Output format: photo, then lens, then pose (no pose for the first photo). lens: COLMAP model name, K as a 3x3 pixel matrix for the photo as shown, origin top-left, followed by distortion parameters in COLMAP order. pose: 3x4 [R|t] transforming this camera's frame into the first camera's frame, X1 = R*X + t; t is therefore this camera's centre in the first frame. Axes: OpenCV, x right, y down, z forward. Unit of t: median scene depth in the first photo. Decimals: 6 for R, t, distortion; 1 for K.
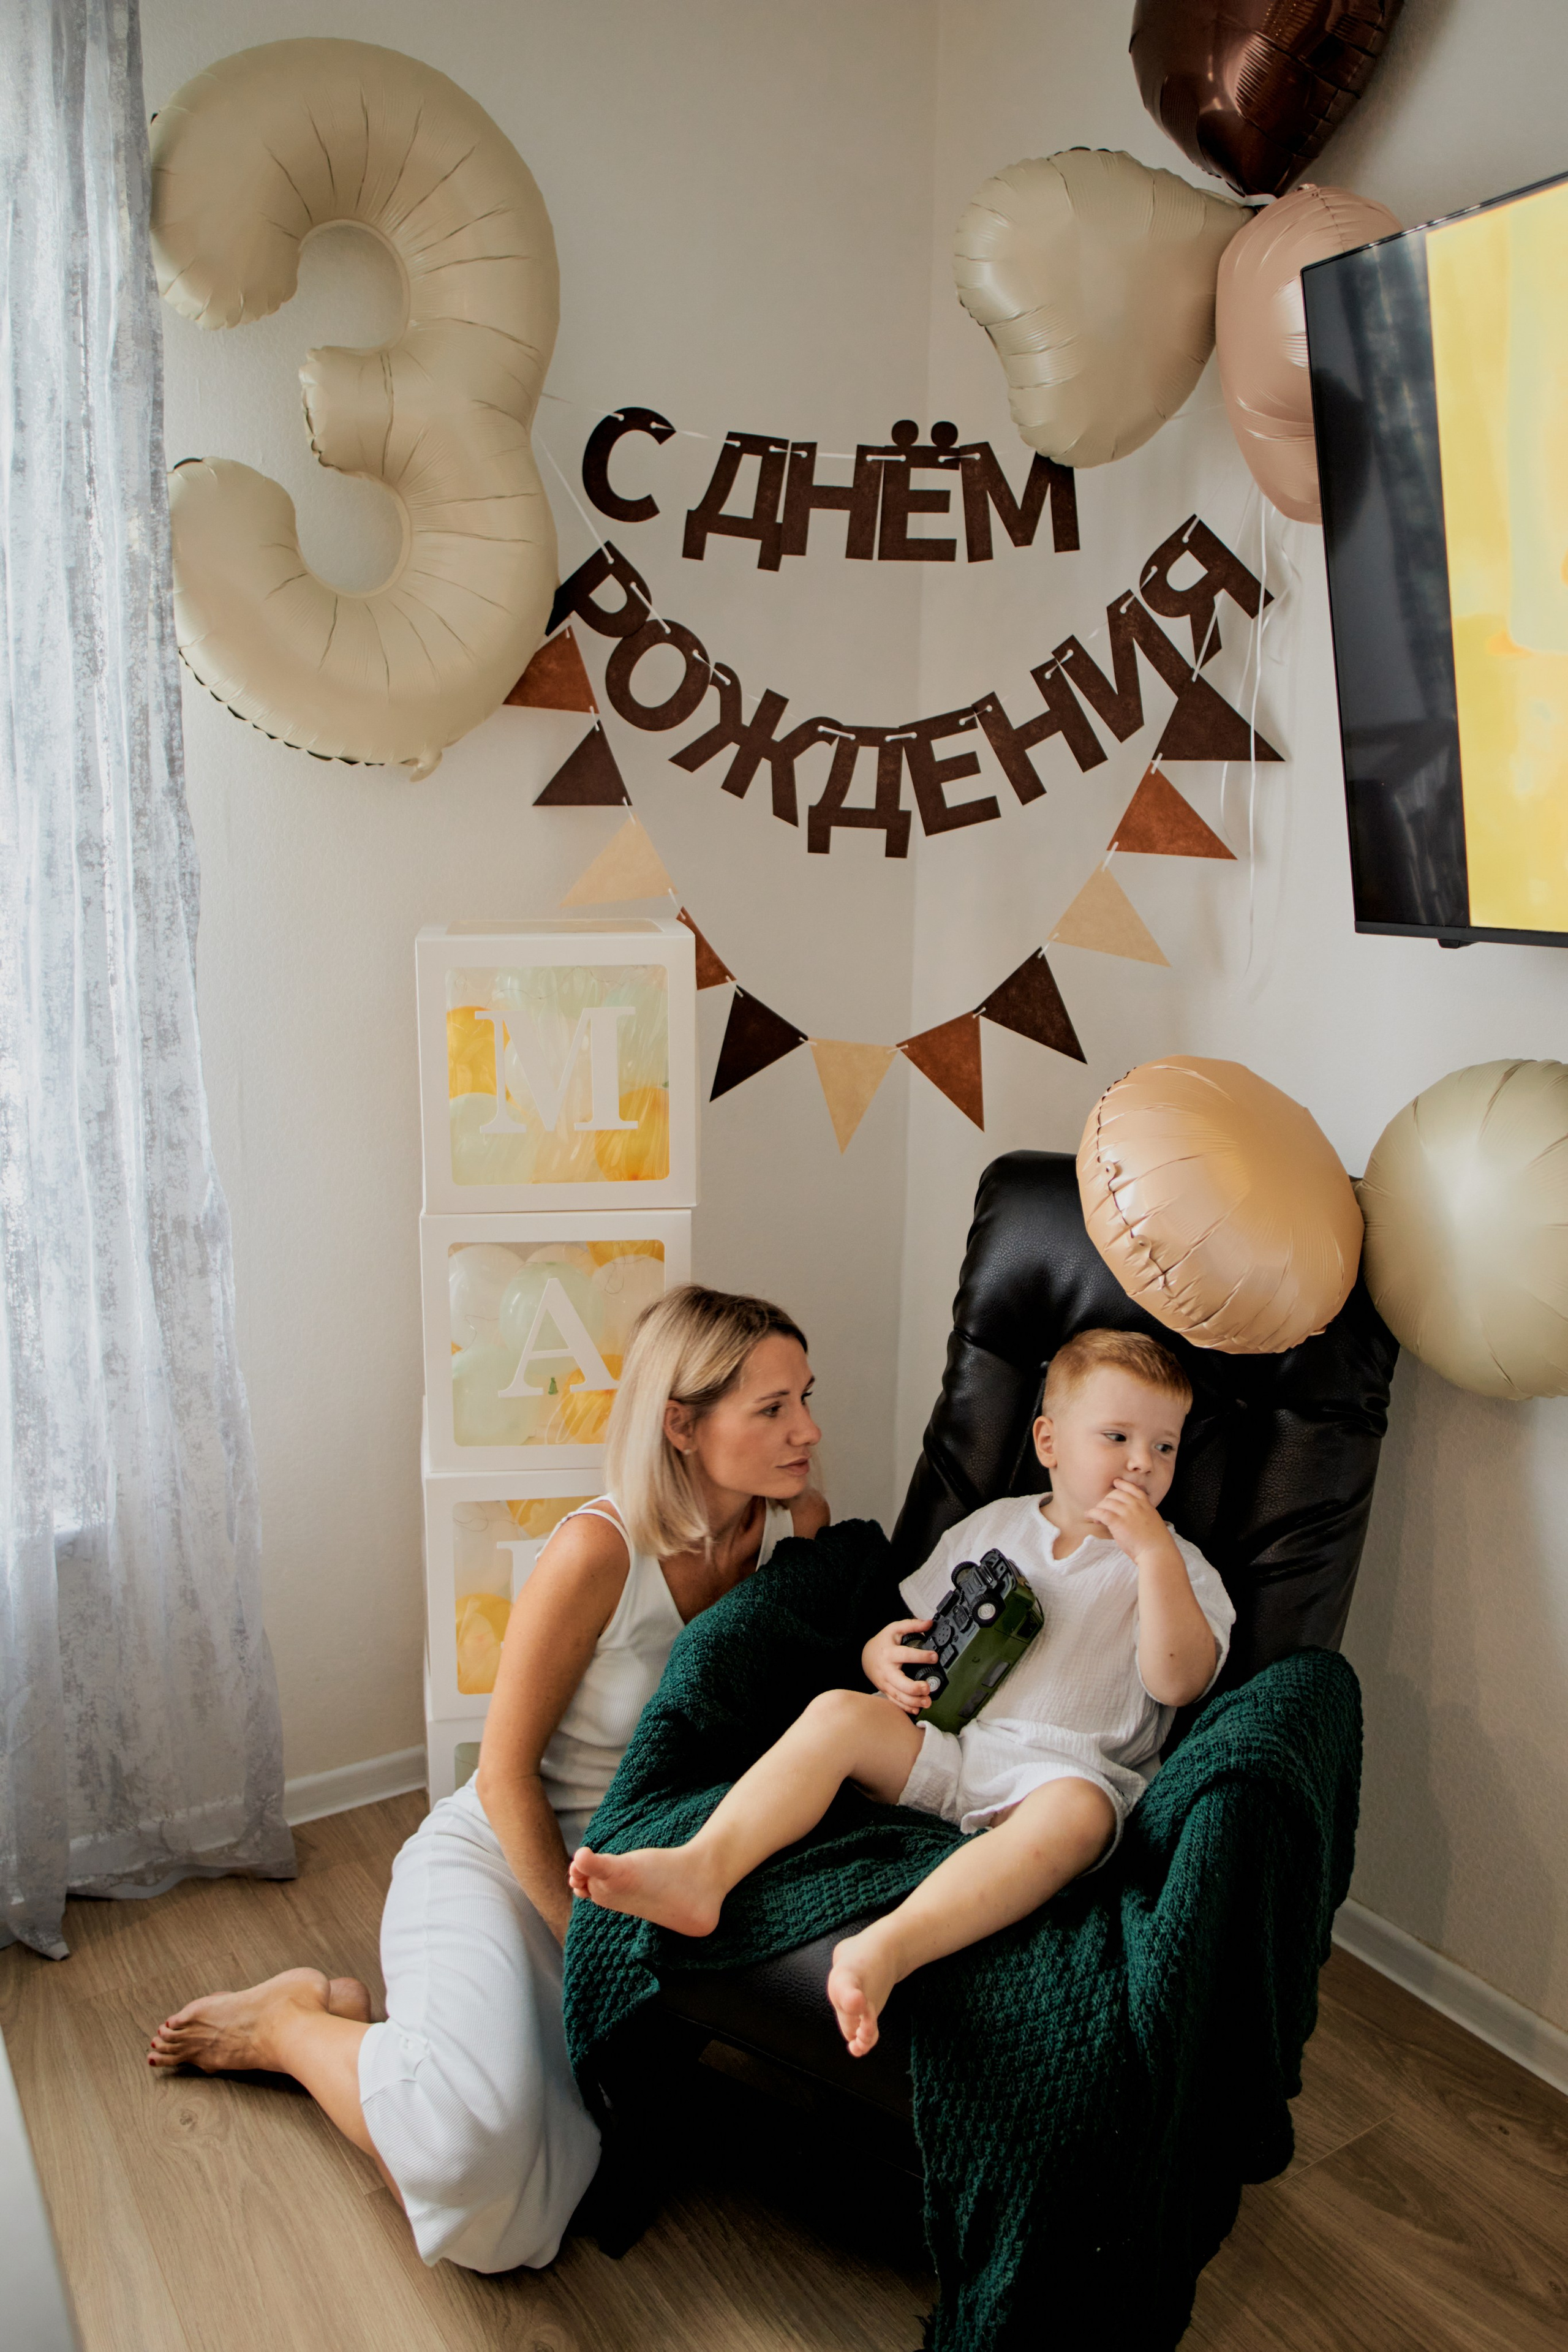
lens RADIAL K [[1730.9, 0, 784.8], [0, 1730.9, 1164.9], [0, 0, 1]] dist [-0.107502, 0.068169]
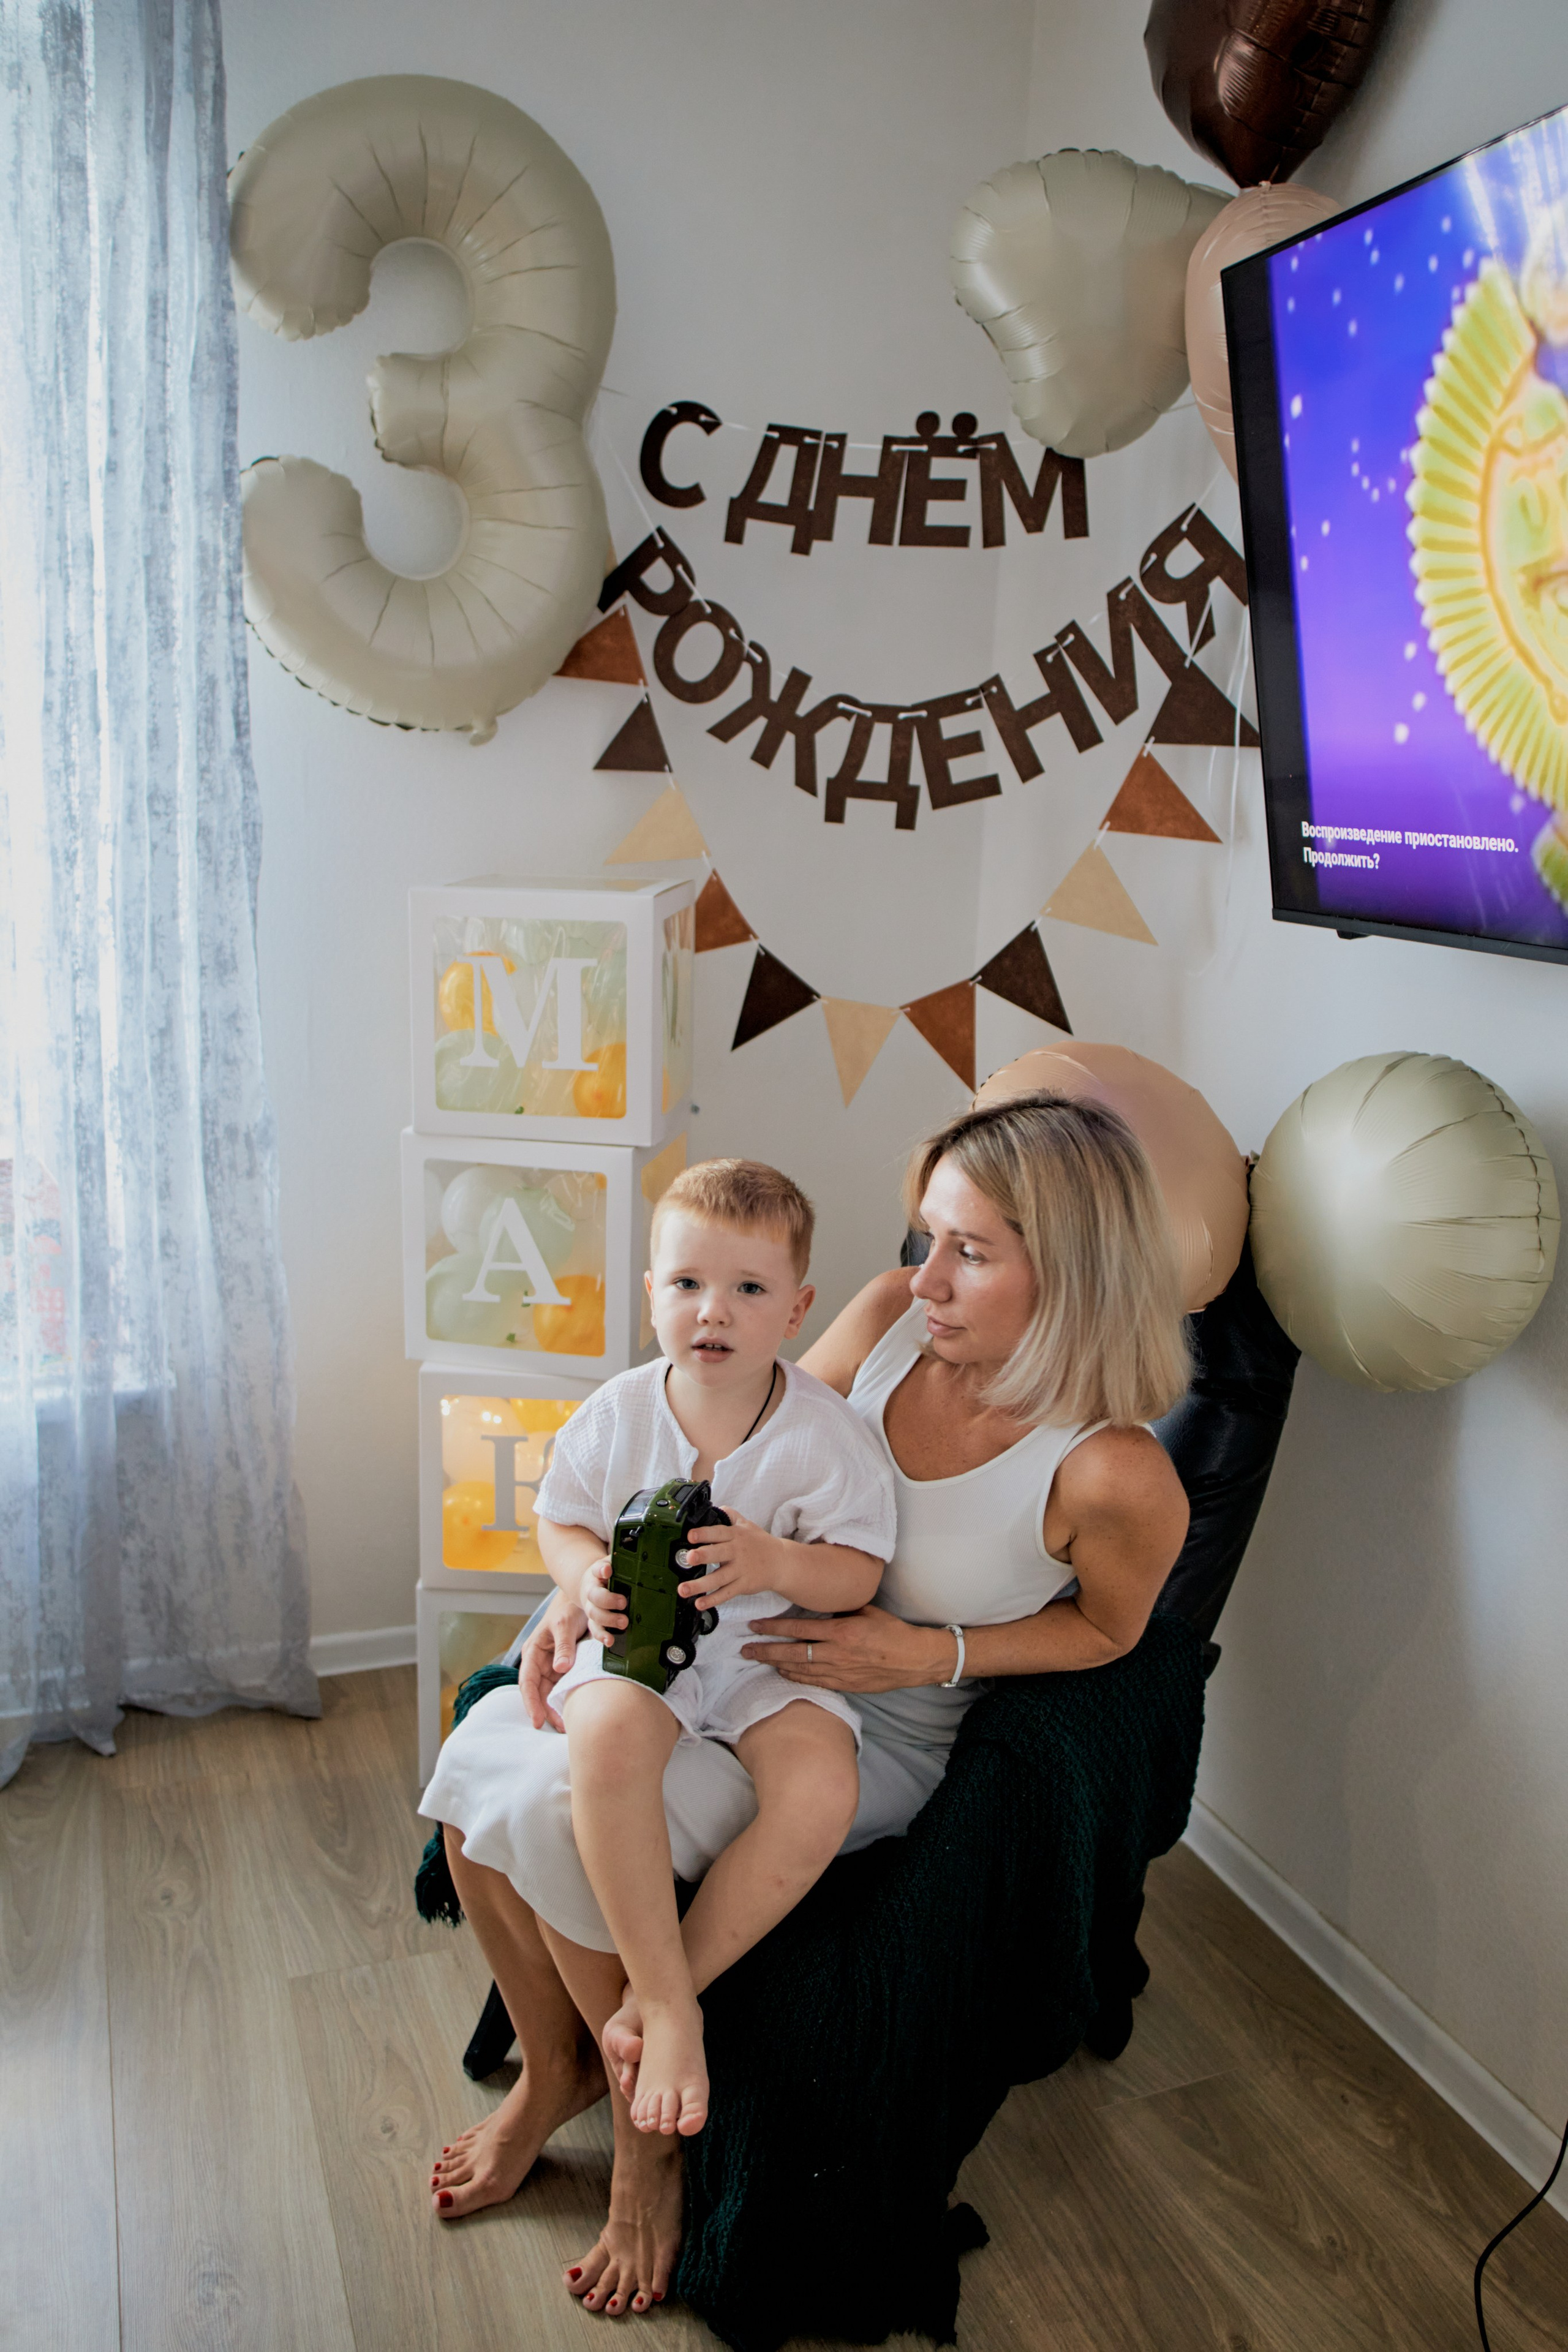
lens RADIAL K [[1730.9, 0, 783.5], [0, 1730.9, 1164.6], [0, 0, 1]] dist [-0.107502, 0.068169]
pose [[0.980282, 0.069616, -0.184934, 0.208271], [-0.064726, 0.997378, 0.032357, -0.003552], [0.186702, -0.019749, 0.982218, -0.053713]]
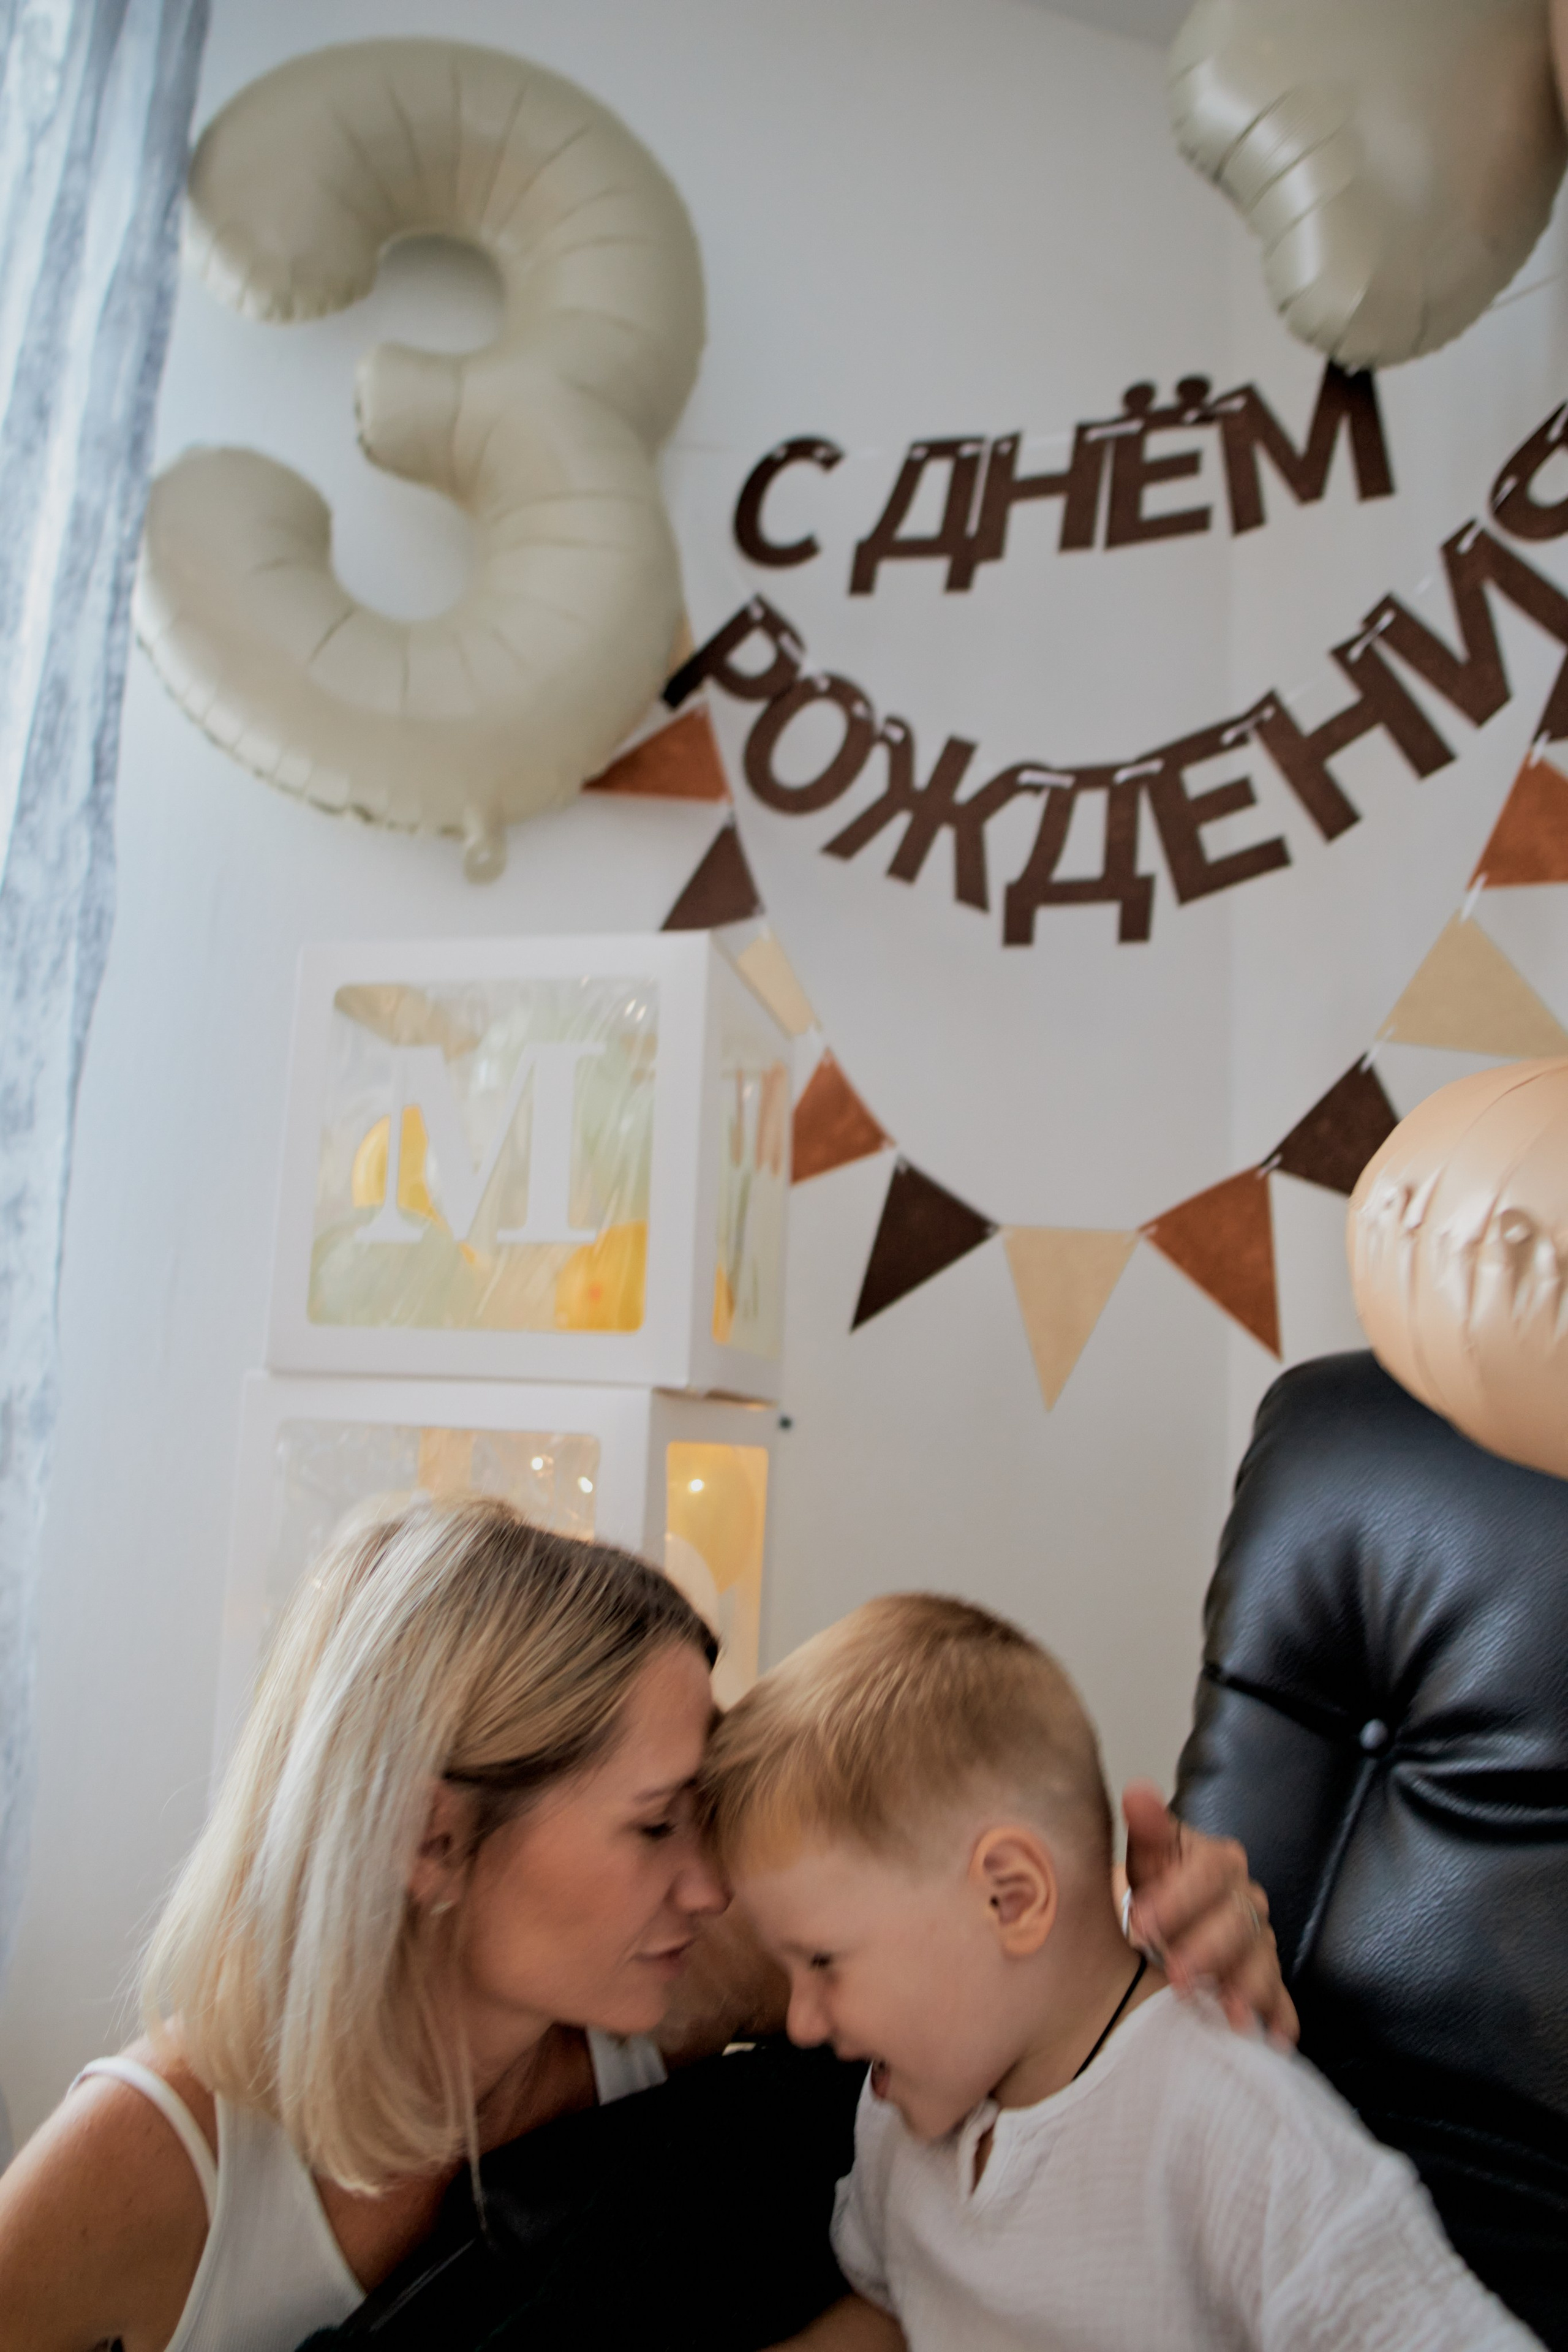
lens RADIAL K [[1730.9, 0, 790.4], [0, 1730.9, 1167.7], [0, 0, 1]] dist [-0.107502, 0.068169]
pose [[0.961126, -0.013335, -0.275788, 0.122207], [-0.091234, 0.927392, -0.362795, 0.152566], [0.260601, 0.373853, 0.890124, 0.436940]]
